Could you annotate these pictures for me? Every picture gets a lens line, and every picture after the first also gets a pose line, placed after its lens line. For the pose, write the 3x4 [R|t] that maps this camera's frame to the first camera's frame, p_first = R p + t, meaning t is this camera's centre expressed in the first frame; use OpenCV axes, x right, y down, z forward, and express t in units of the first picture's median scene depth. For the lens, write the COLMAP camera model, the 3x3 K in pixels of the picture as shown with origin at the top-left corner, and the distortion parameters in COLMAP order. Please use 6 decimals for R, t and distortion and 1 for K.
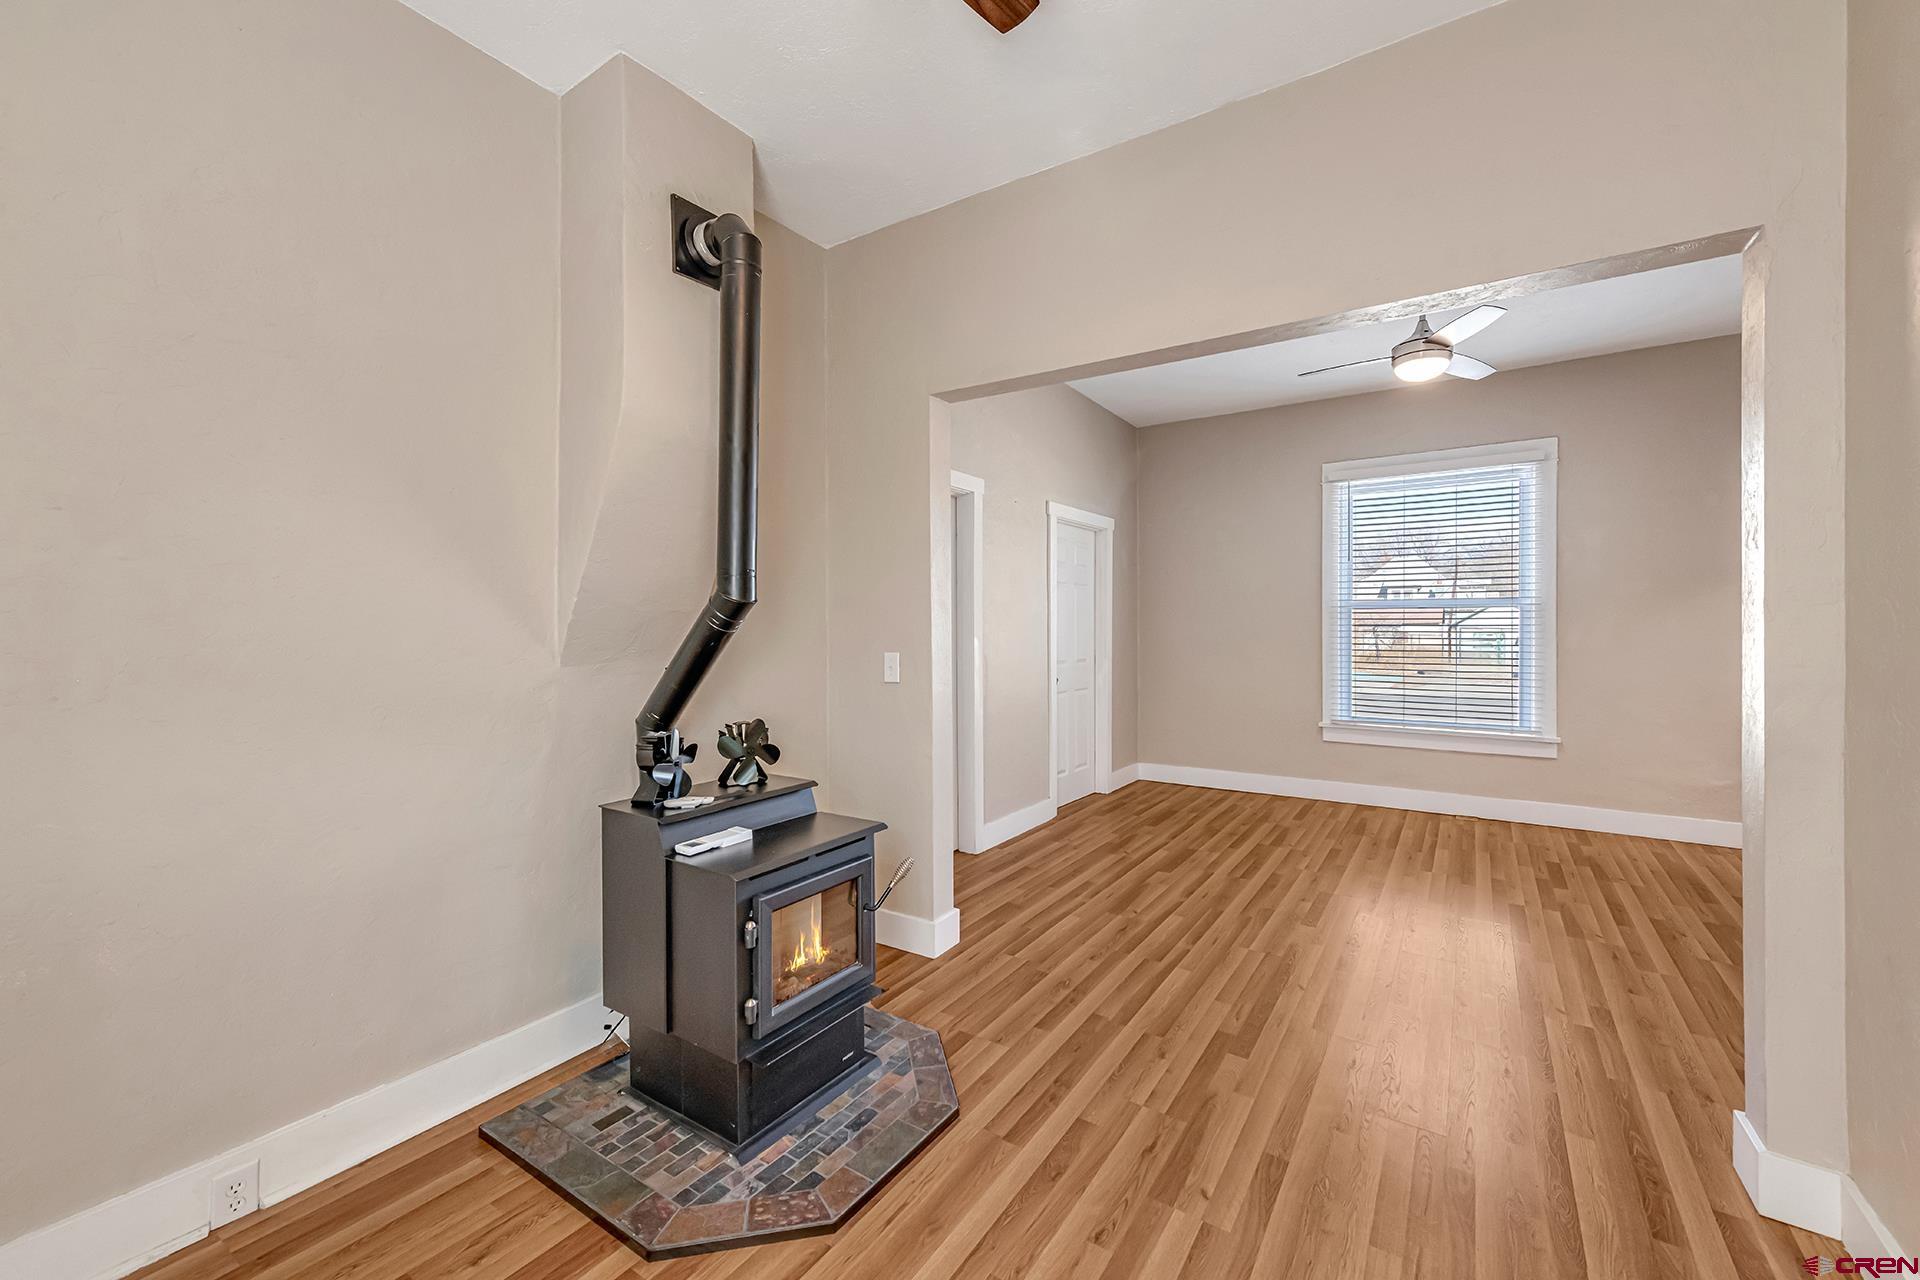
lens RADIAL K [[757.7, 0, 966.7], [0, 757.7, 632.6], [0, 0, 1]] dist [0.017238, -0.004541]
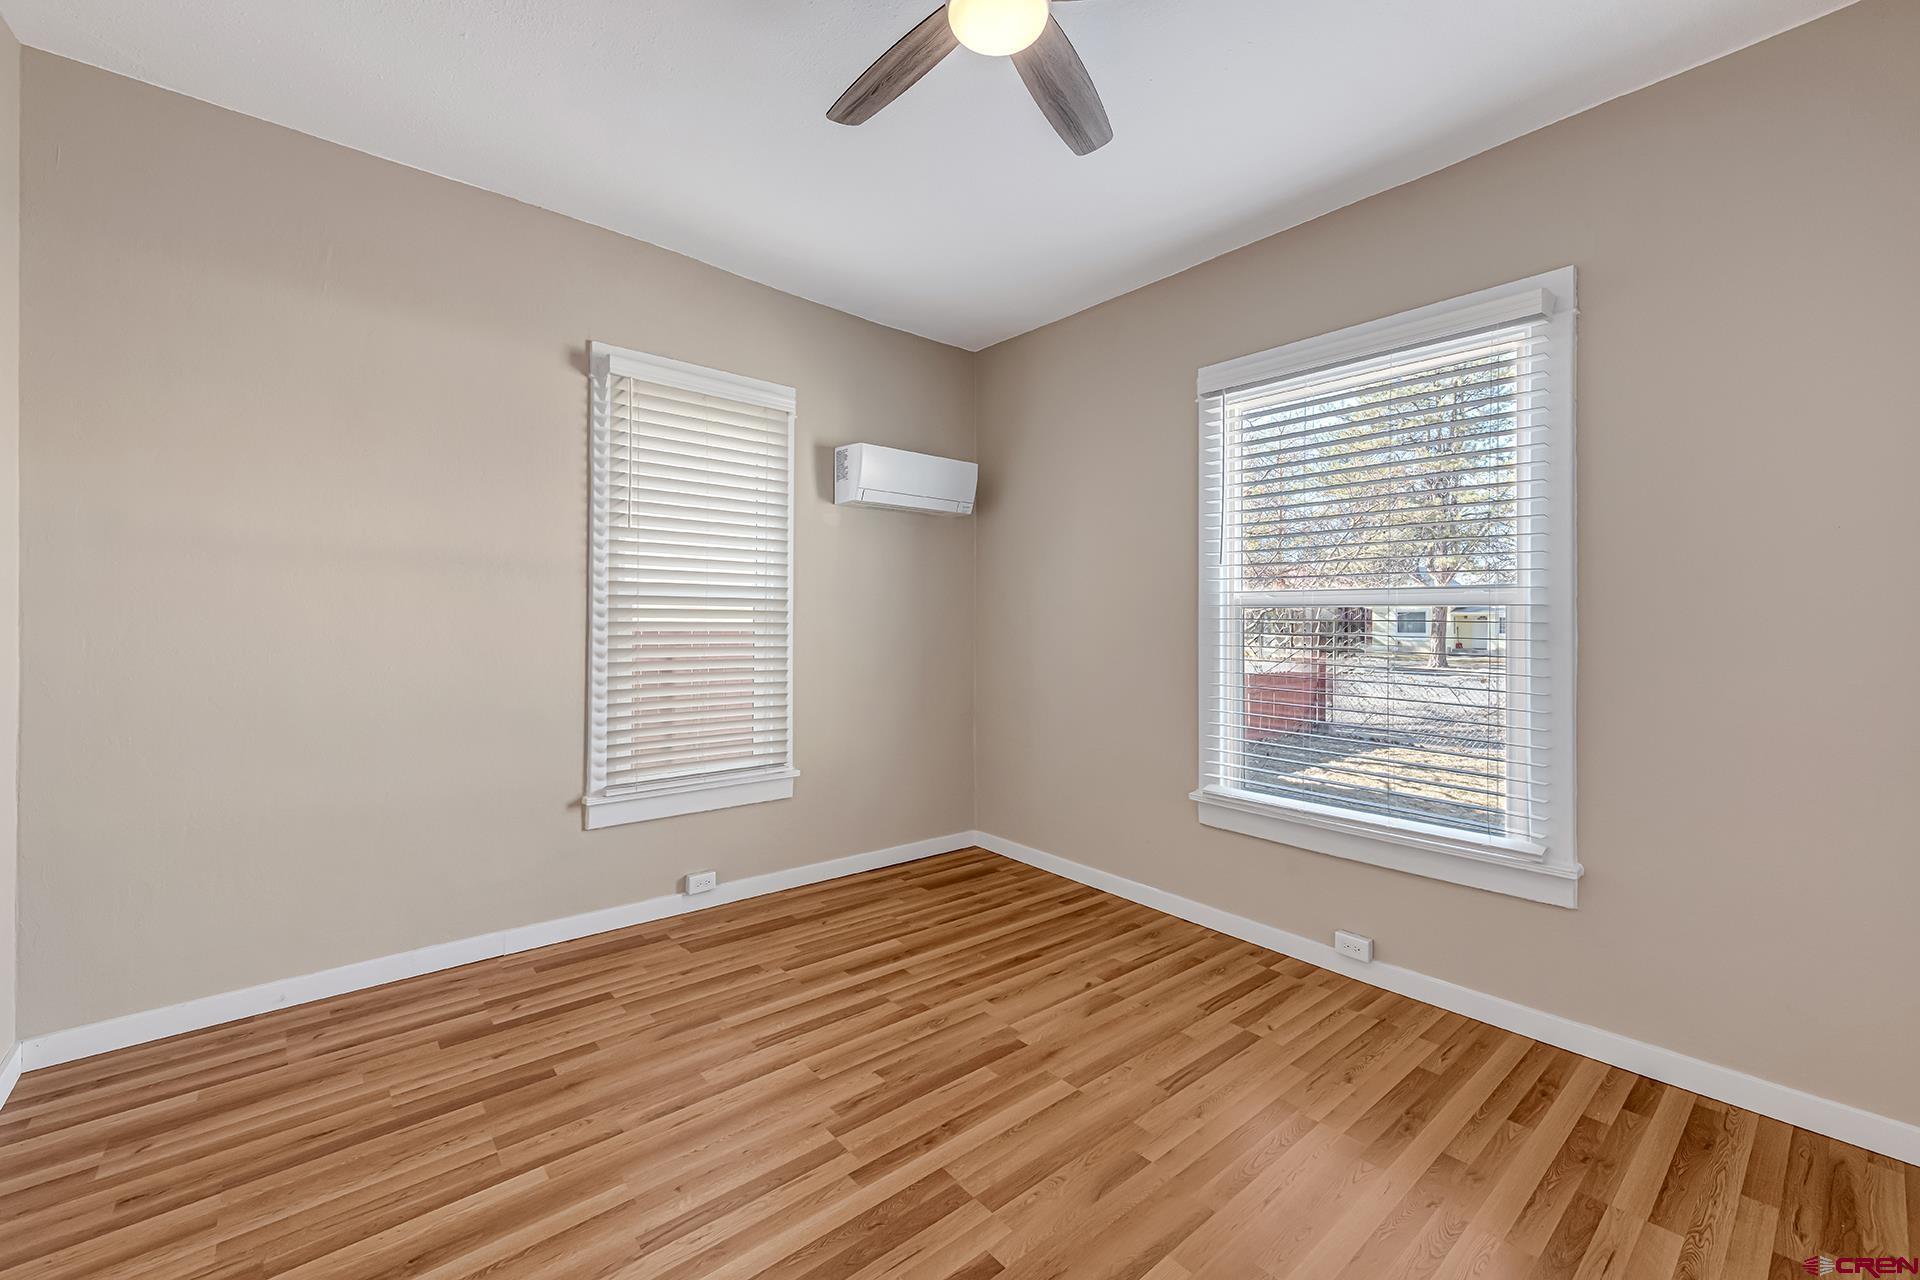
lens RADIAL K [[757.7, 0, 967.3], [0, 757.7, 627.1], [0, 0, 1]] dist [0.017238, -0.004541]
pose [[0.962842, 0.004307, -0.270029, 0.981831], [-0.004584, 0.999989, -0.000396, -0.034278], [0.270025, 0.001619, 0.962852, 0.774494]]
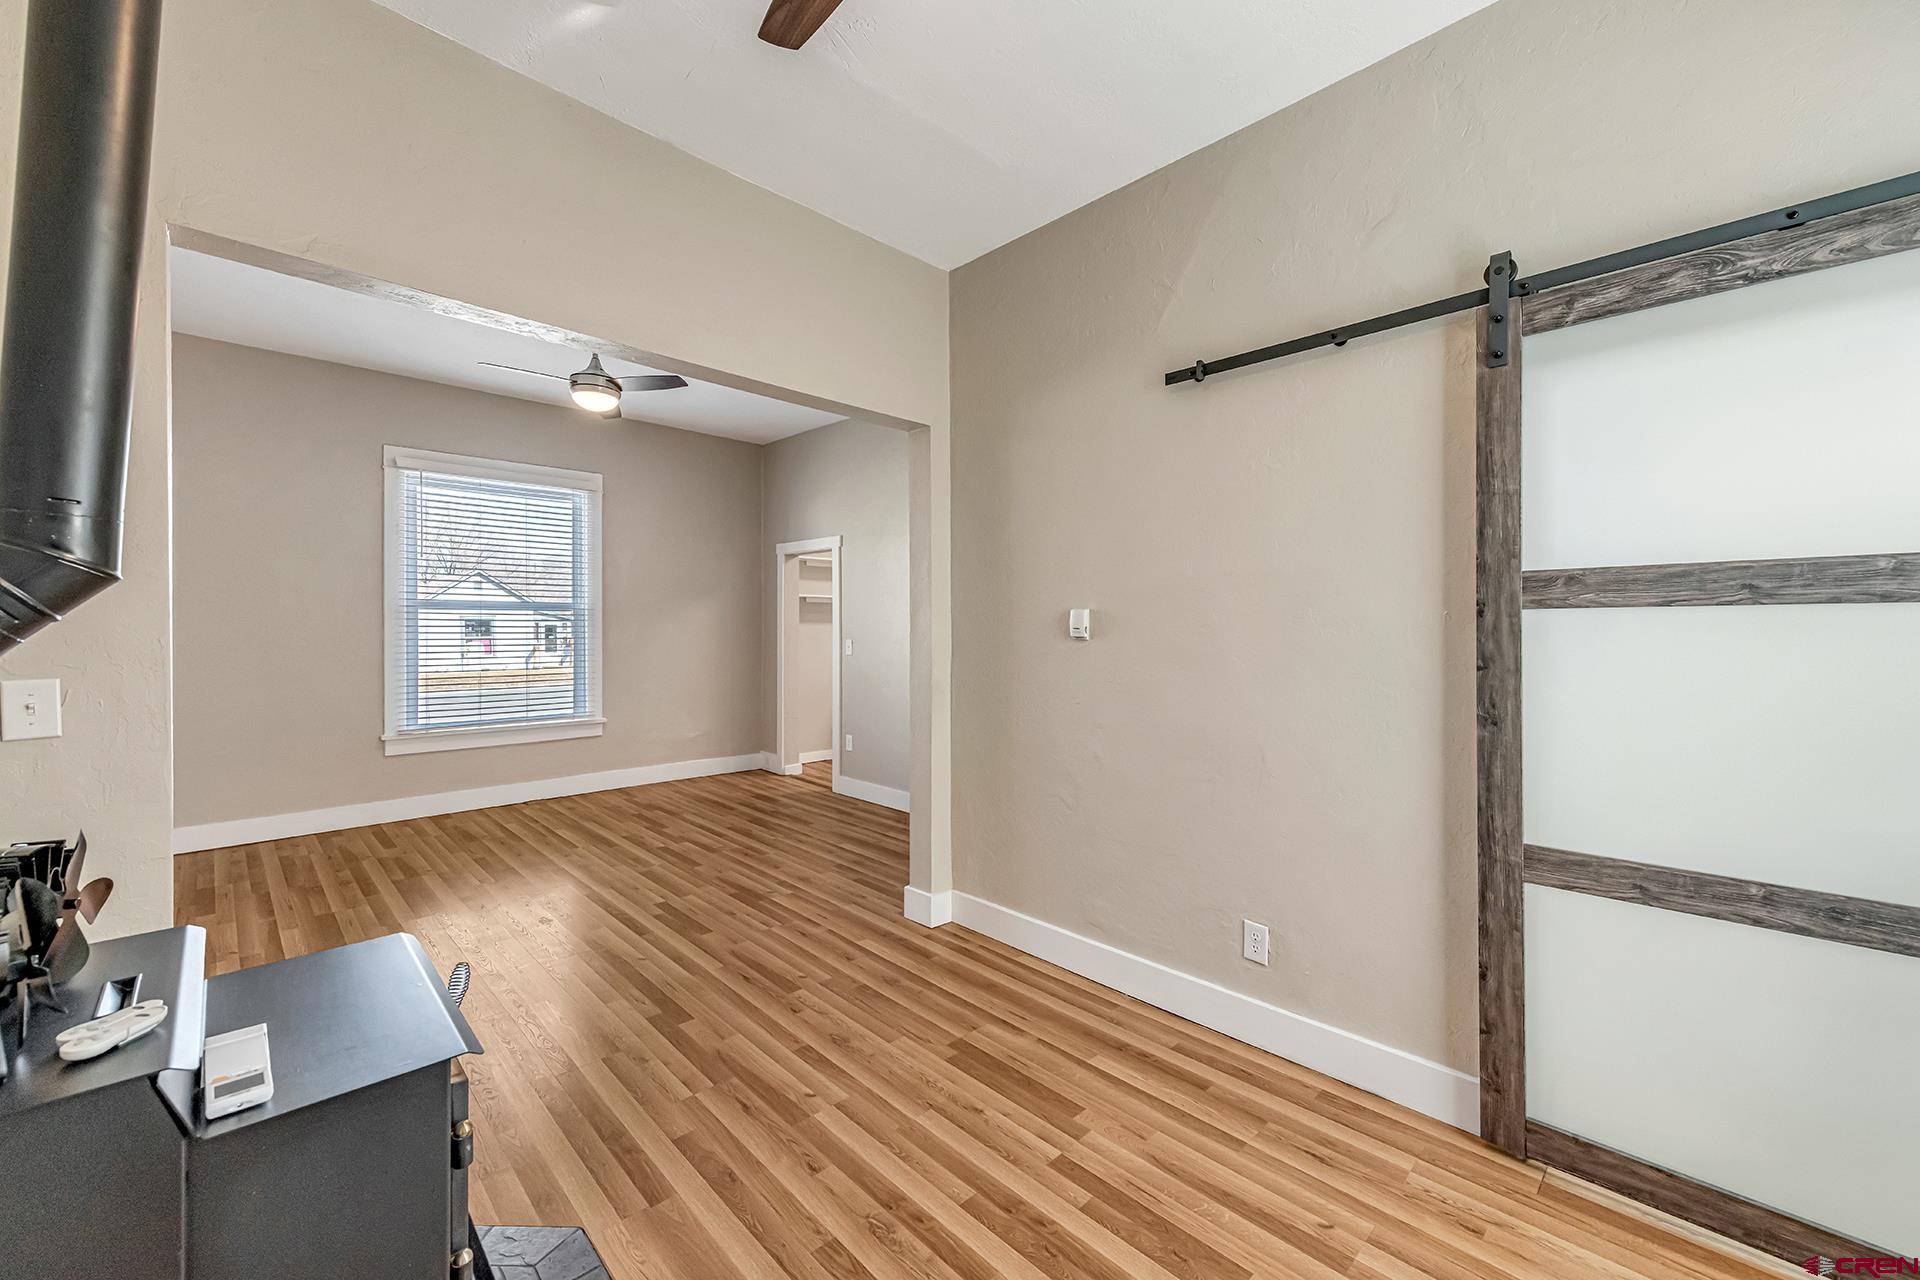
lens RADIAL K [[757.7, 0, 948.8], [0, 757.7, 625.9], [0, 0, 1]] dist [0.017238, -0.004541]
pose [[0.217883, 0.005065, 0.975962, -0.564376], [0.004636, 0.999970, -0.006225, -0.002334], [-0.975964, 0.005881, 0.217853, 0.351392]]
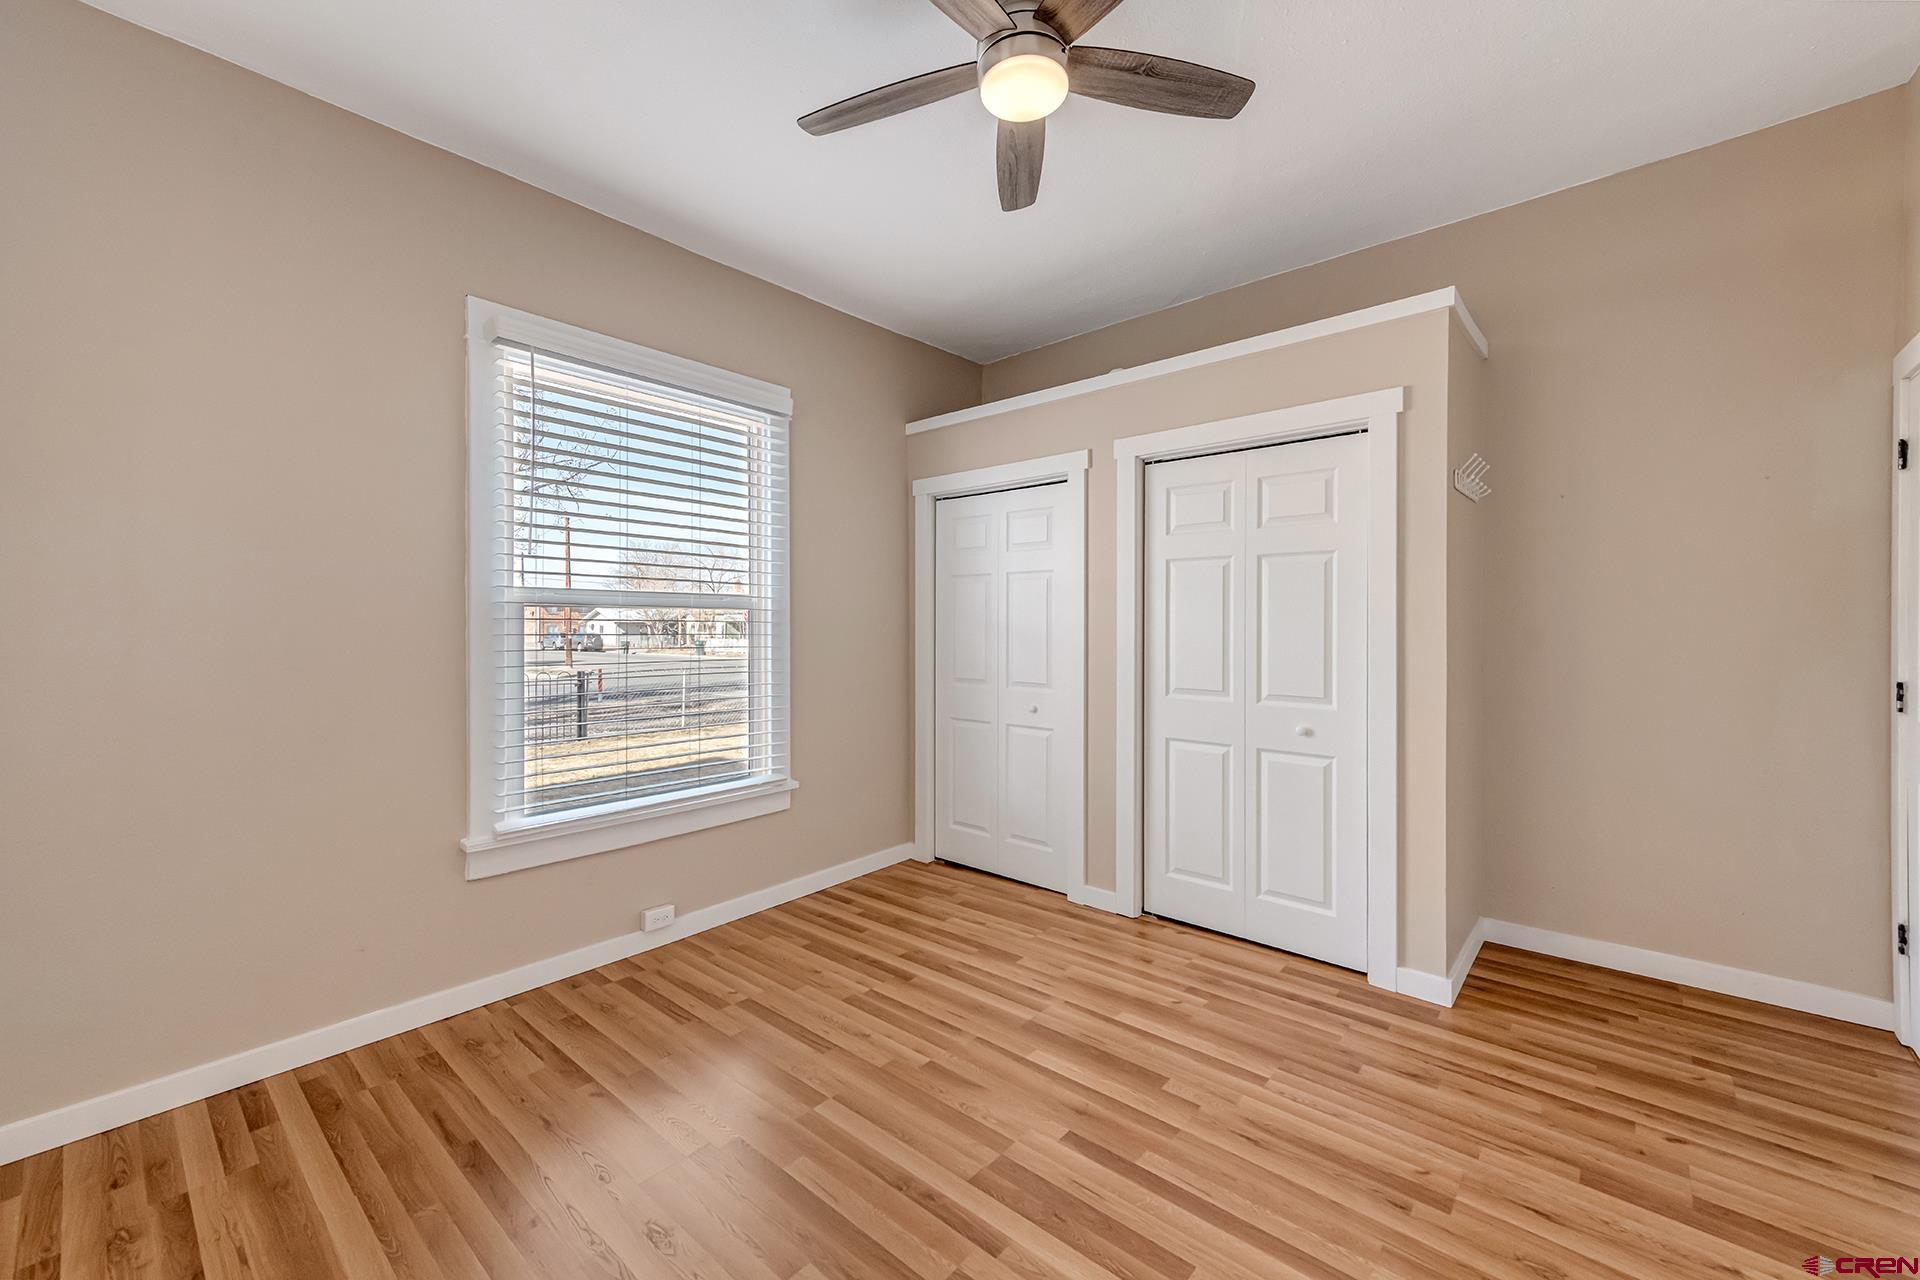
lens RADIAL K [[757.7, 0, 958.6], [0, 757.7, 608.0], [0, 0, 1]] dist [0.017238, -0.004541]
pose [[0.130803, 0.025613, 0.991078, 0.076057], [0.006210, 0.999625, -0.026653, -0.026209], [-0.991389, 0.009641, 0.130595, 1.367003]]
